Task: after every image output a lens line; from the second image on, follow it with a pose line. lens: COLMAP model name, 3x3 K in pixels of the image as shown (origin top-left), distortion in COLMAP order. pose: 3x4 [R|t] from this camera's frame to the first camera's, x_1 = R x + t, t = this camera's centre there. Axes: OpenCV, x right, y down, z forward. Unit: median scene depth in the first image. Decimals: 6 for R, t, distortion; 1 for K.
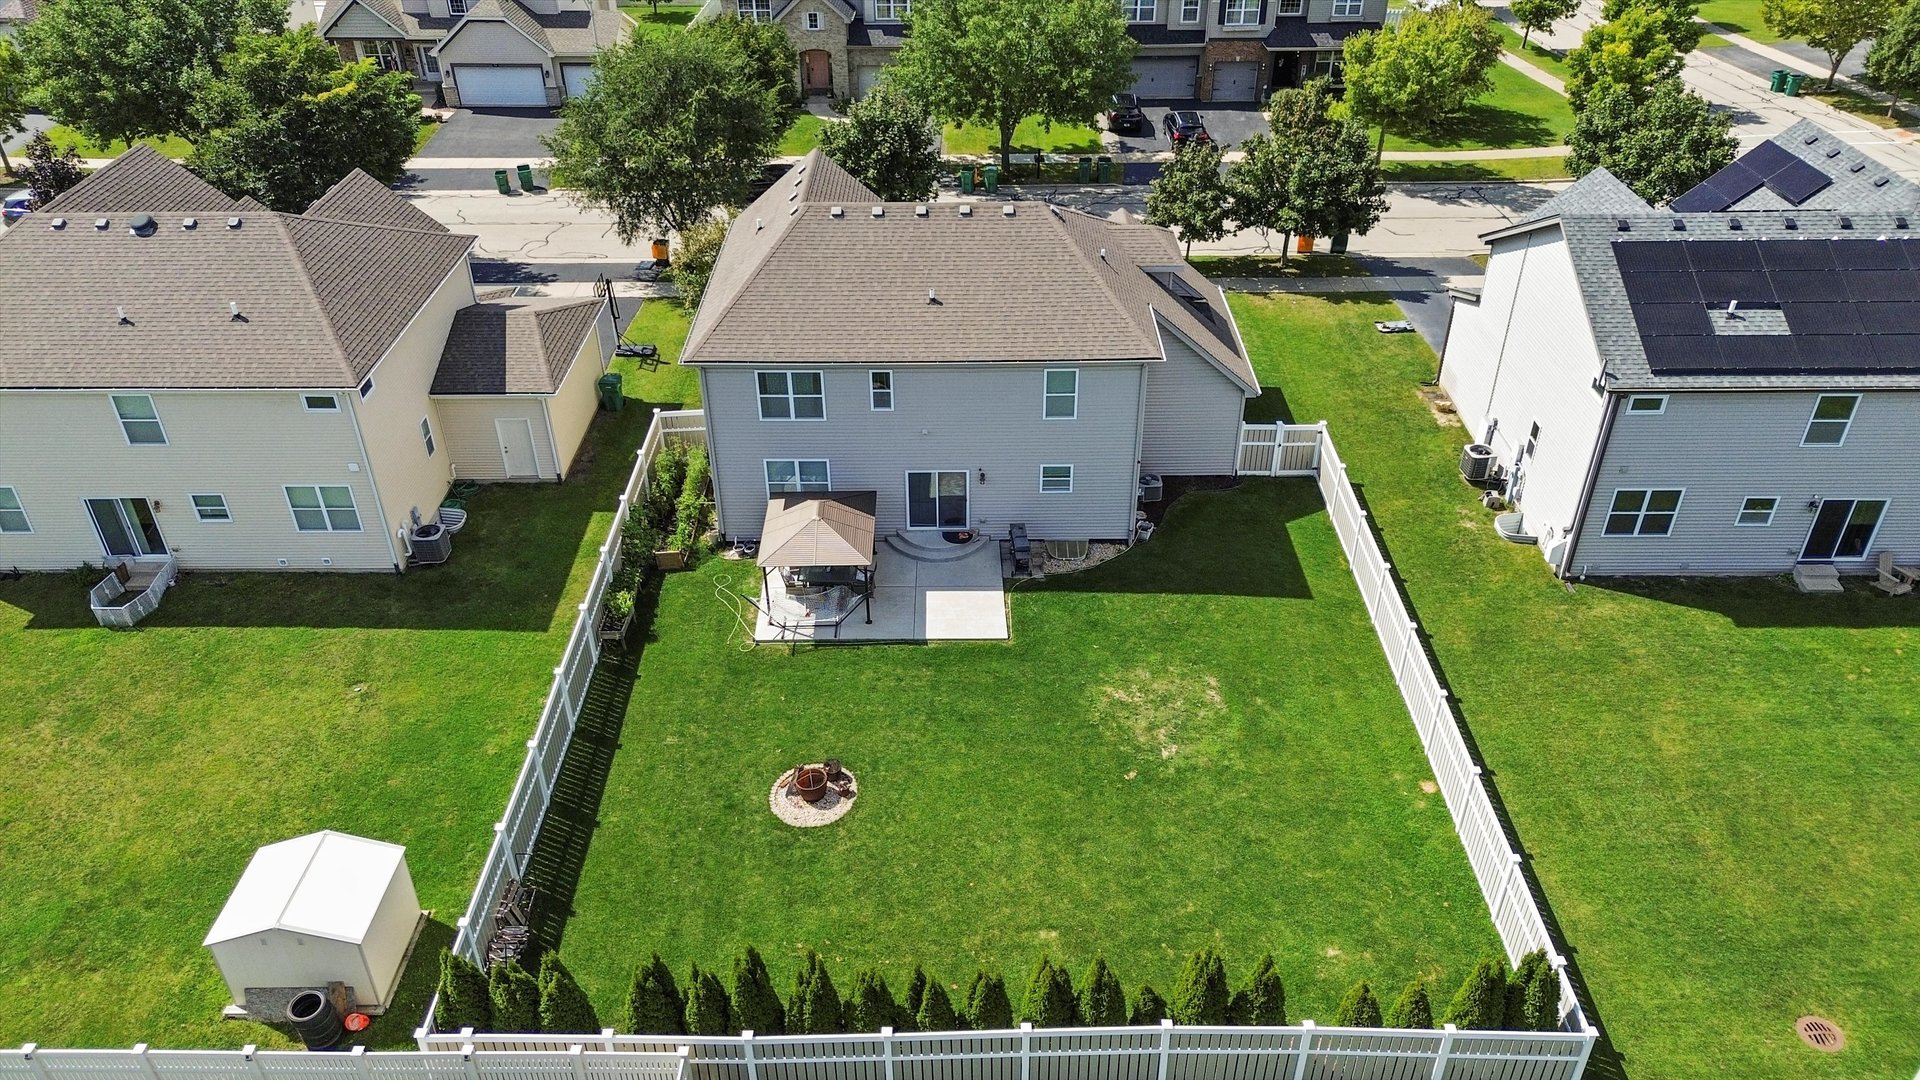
lens RADIAL K [[1360.3, 0, 963.7], [0, 1360.3, 530.5], [0, 0, 1]] dist [0.061858, -0.057329]
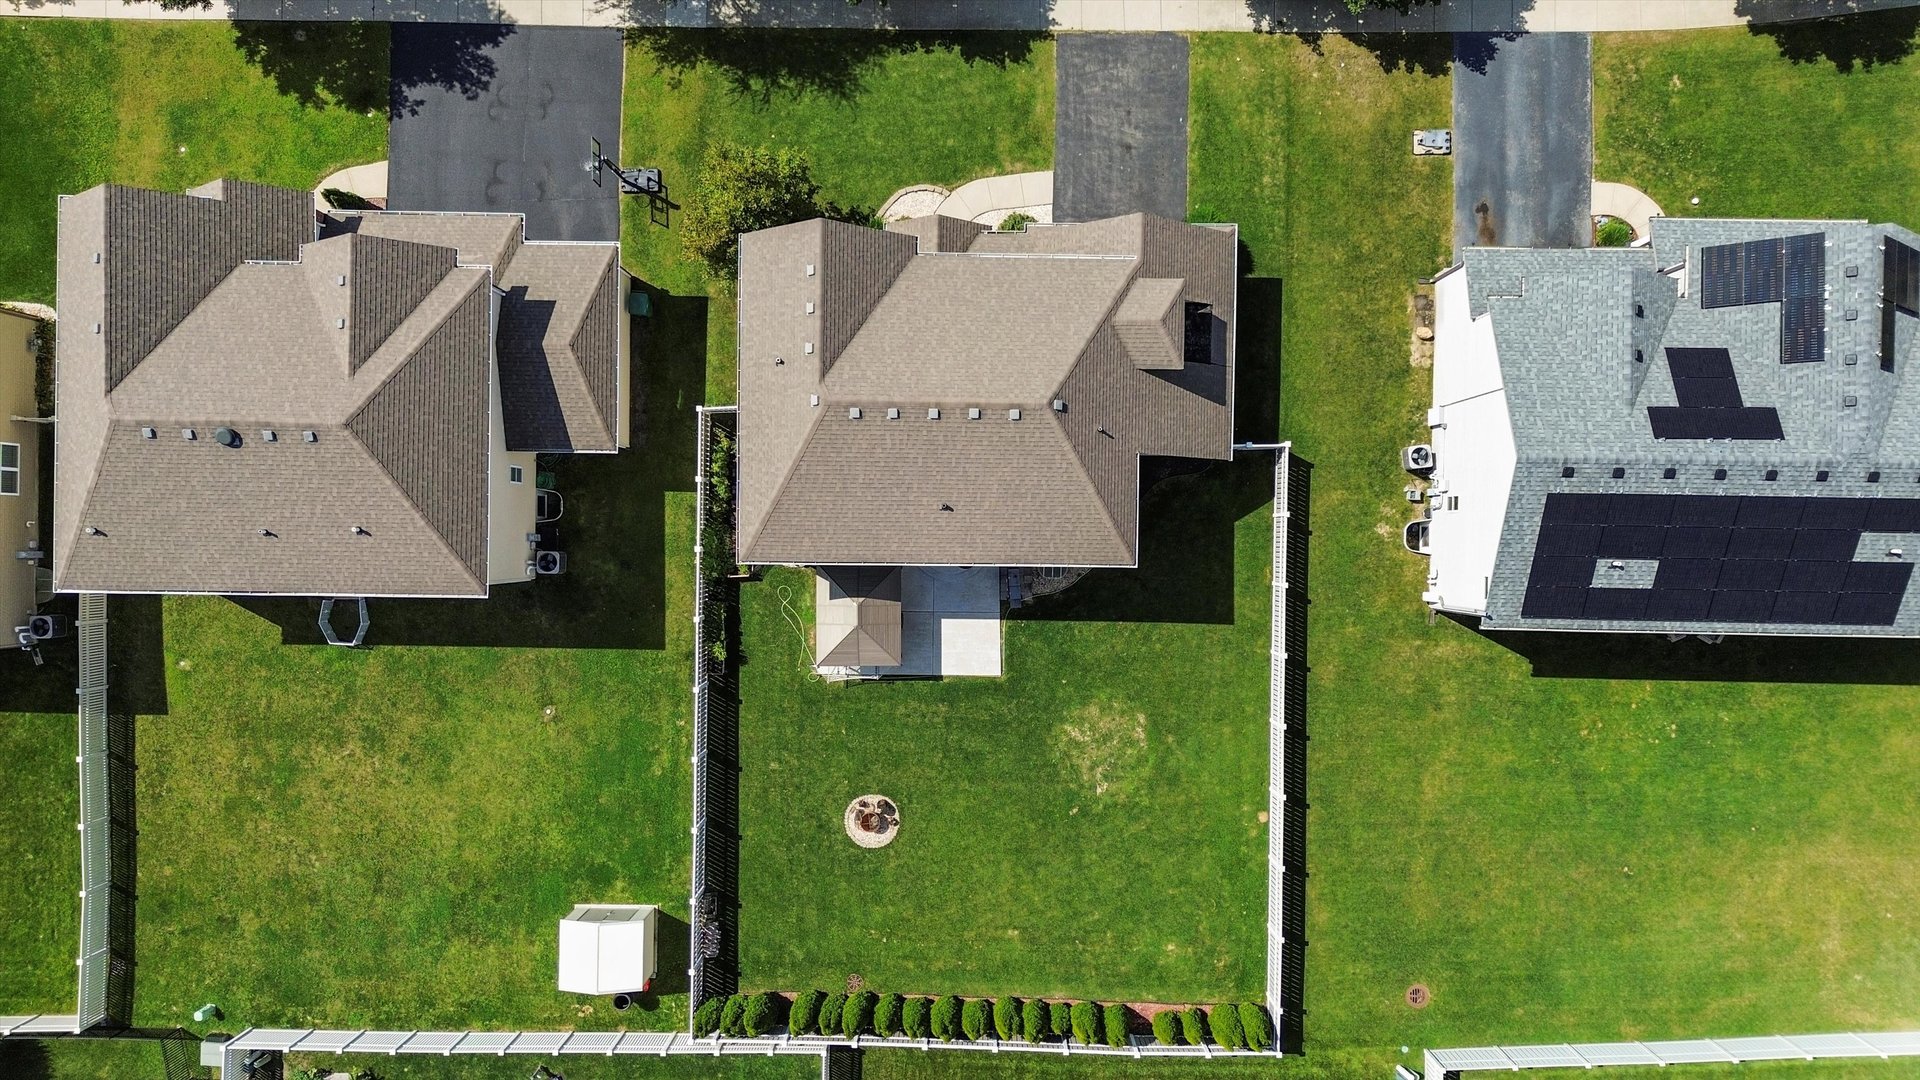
lens RADIAL K [[1360.3, 0, 963.7], [0, 1360.3, 530.5], [0, 0, 1]] dist [0.061858, -0.057329]
pose [[0.999867, 0.015047, -0.006356, 0.001178], [-0.003059, 0.554674, 0.832062, -1.162762], [0.016045, -0.831932, 0.554646, 0.357464]]
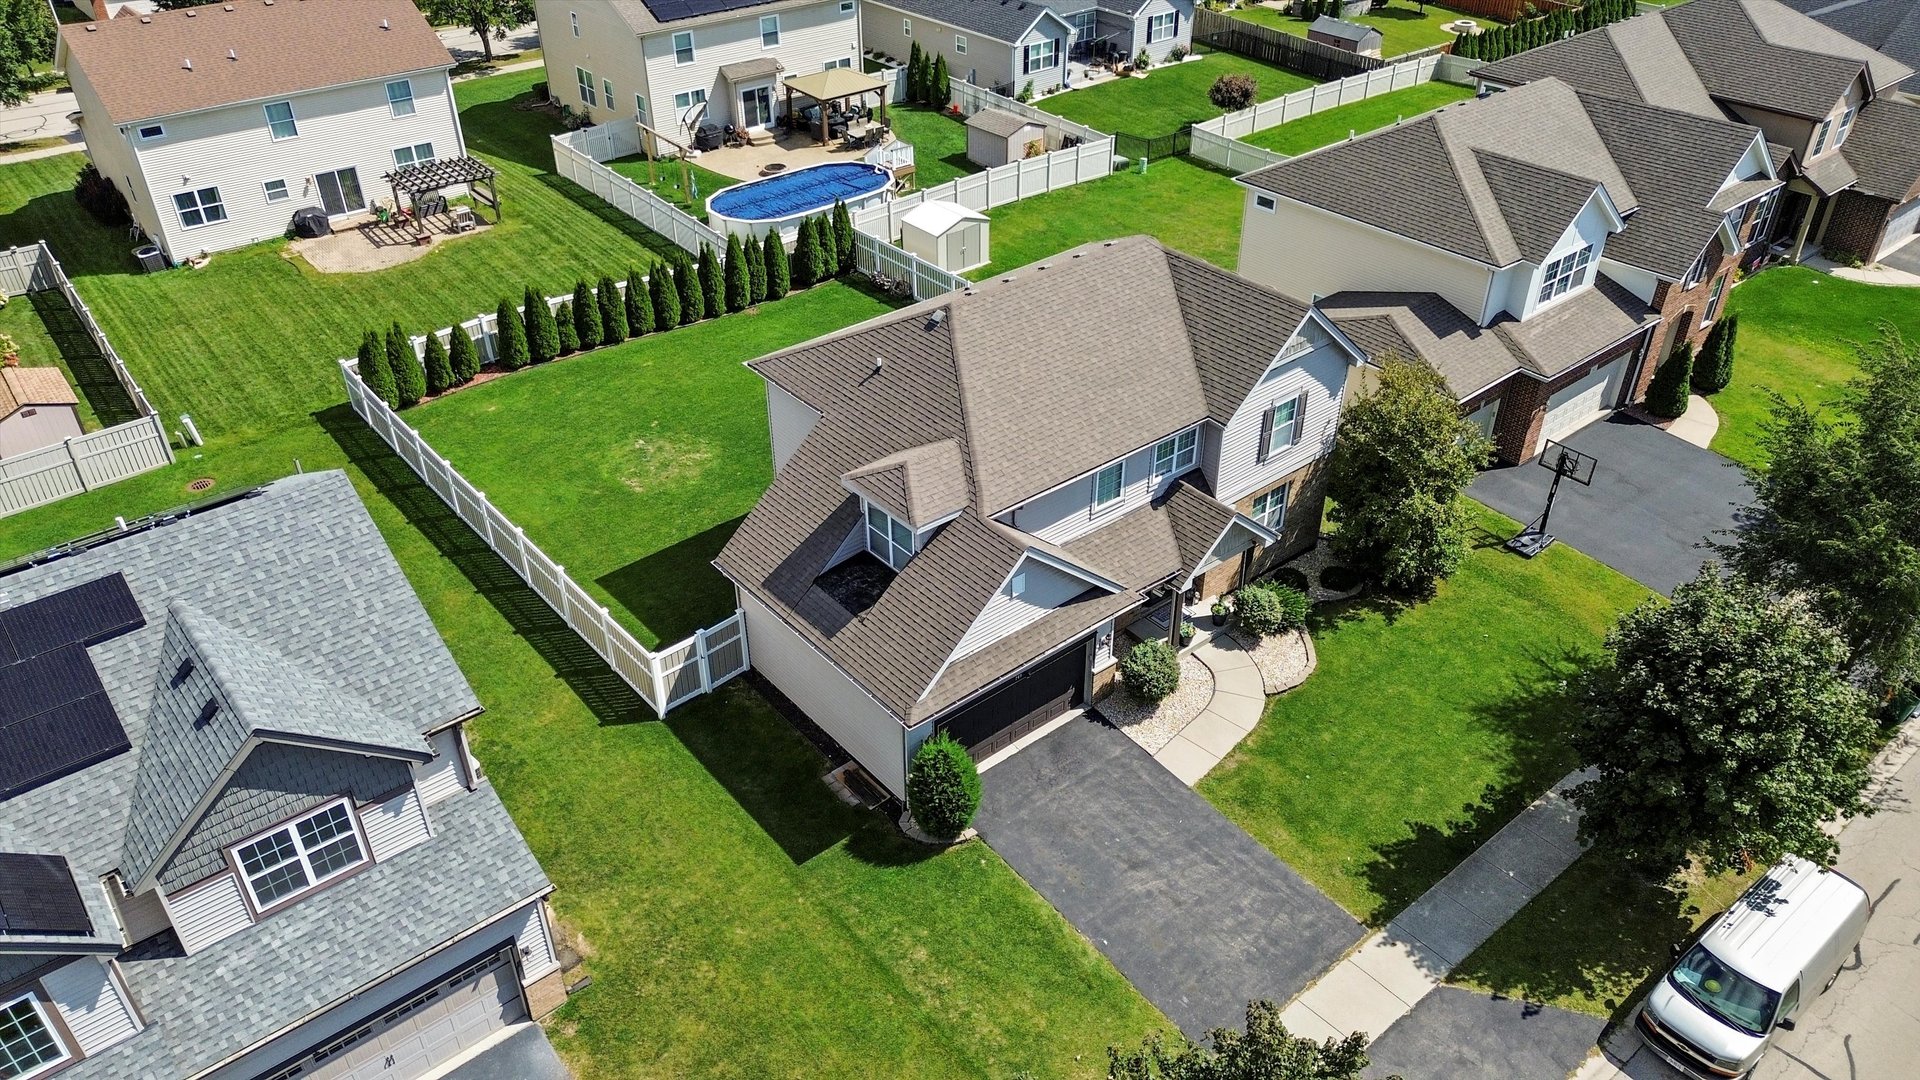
lens RADIAL K [[1360.3, 0, 963.7], [0, 1360.3, 530.5], [0, 0, 1]] dist [0.061858, -0.057329]
pose [[-0.771289, 0.361497, -0.523864, 0.601463], [-0.343083, 0.457126, 0.820567, -0.959809], [0.536104, 0.812623, -0.228553, 1.434261]]
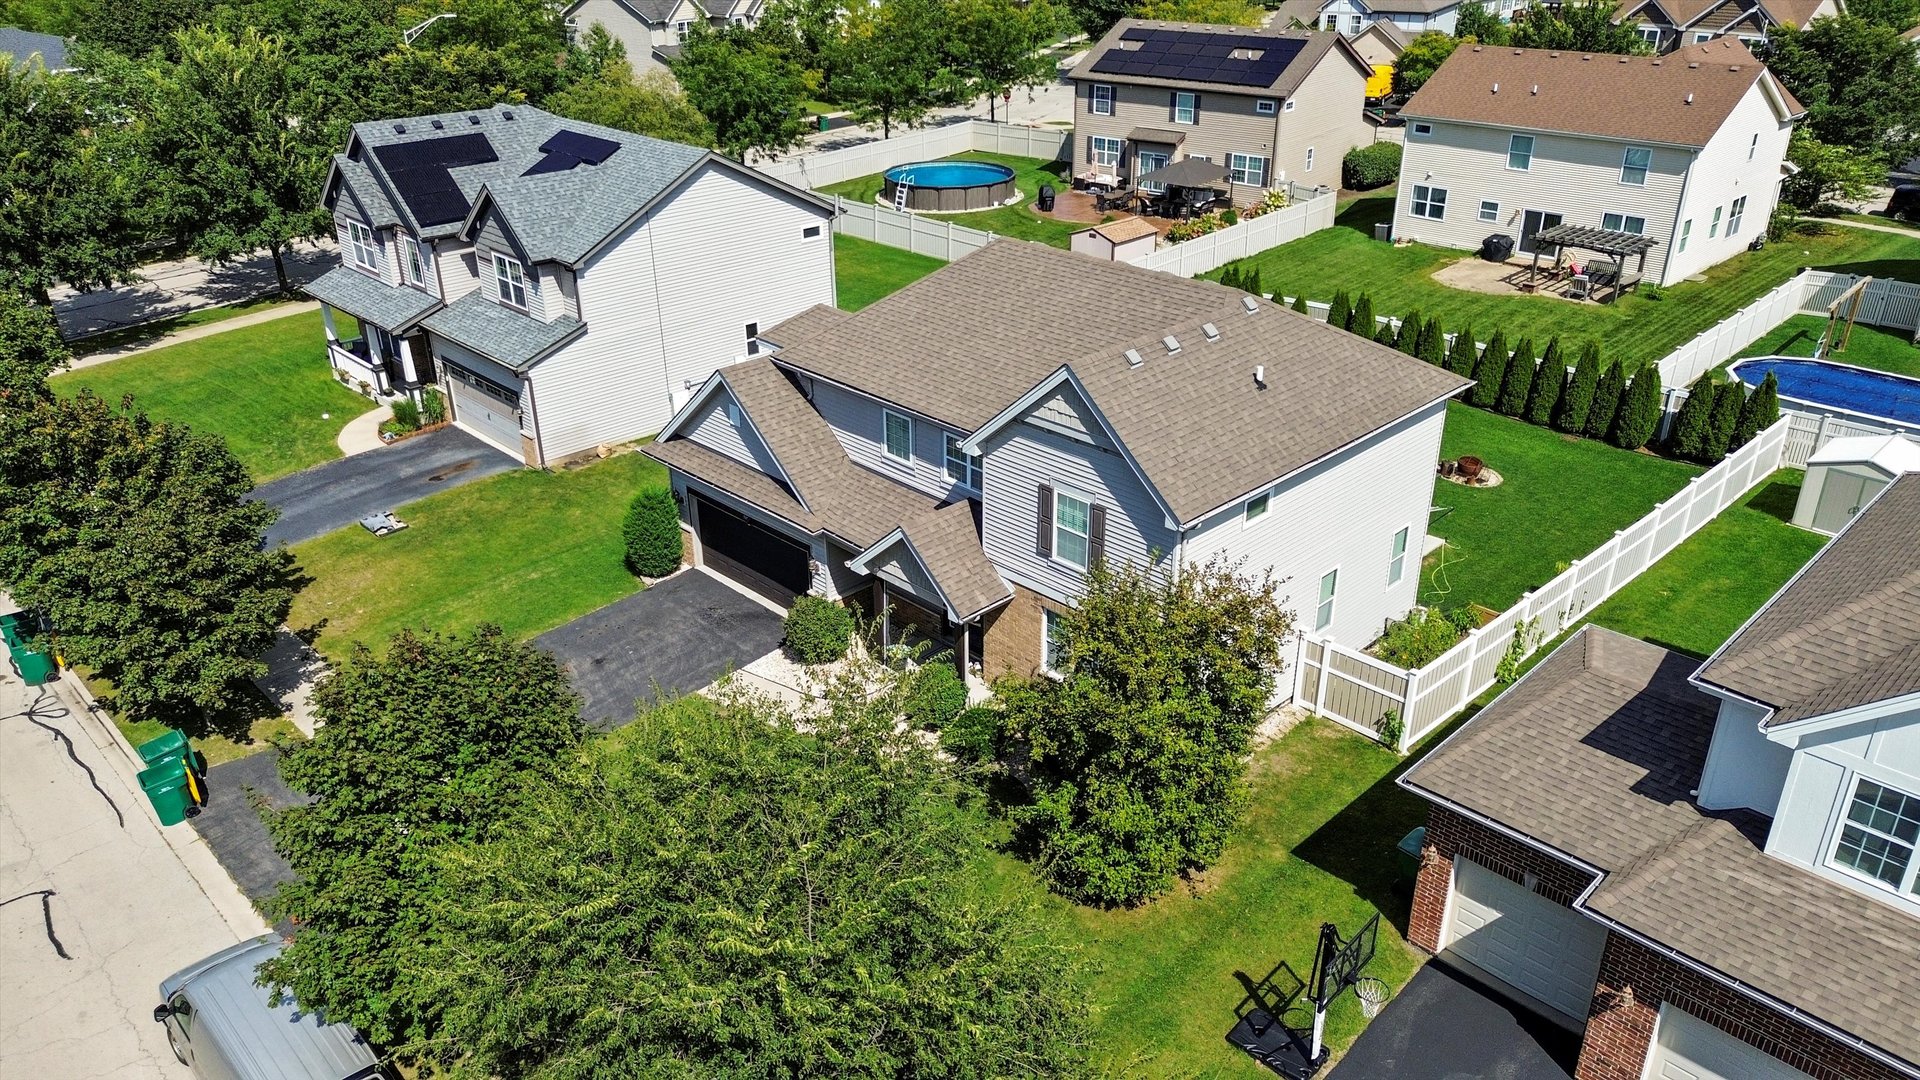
lens RADIAL K [[1360.3, 0, 963.7], [0, 1360.3, 530.5], [0, 0, 1]] dist [0.061858, -0.057329]
pose [[-0.701159, -0.300405, 0.646632, -0.571926], [0.400582, 0.584279, 0.705799, -0.803676], [-0.589839, 0.753906, -0.289336, 1.519280]]
